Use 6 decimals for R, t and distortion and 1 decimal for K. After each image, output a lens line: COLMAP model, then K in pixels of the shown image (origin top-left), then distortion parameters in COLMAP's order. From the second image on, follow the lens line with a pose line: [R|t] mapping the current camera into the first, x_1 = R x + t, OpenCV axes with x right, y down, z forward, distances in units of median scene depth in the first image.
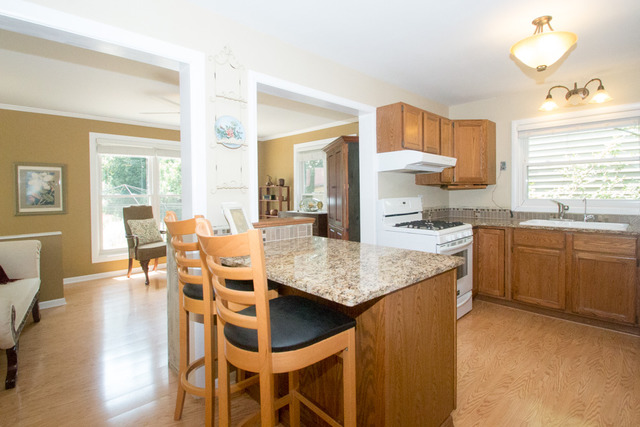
lens RADIAL K [[304.5, 0, 328.0], [0, 304.5, 197.3], [0, 0, 1]] dist [-0.016736, -0.004123]
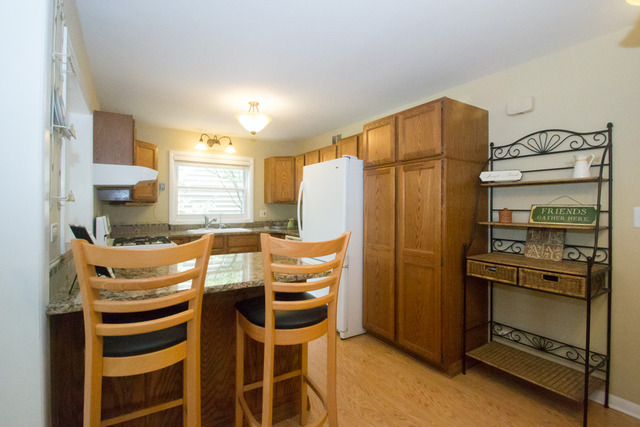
lens RADIAL K [[304.5, 0, 321.3], [0, 304.5, 210.3], [0, 0, 1]] dist [-0.016736, -0.004123]
pose [[0.196674, -0.000044, 0.980469, -0.508679], [0.014549, 0.999890, -0.002873, 0.000611], [-0.980361, 0.014830, 0.196653, 0.186604]]
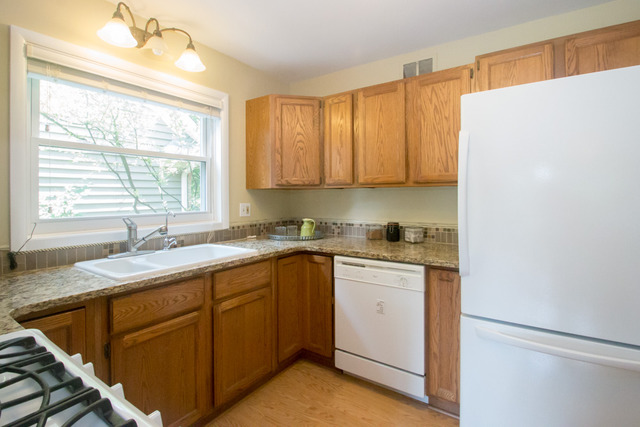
lens RADIAL K [[304.5, 0, 316.9], [0, 304.5, 200.9], [0, 0, 1]] dist [-0.016736, -0.004123]
pose [[-0.200804, -0.003192, 0.979626, 0.167083], [0.029104, 0.999534, 0.009223, -0.015785], [-0.979199, 0.030363, -0.200618, 0.764262]]
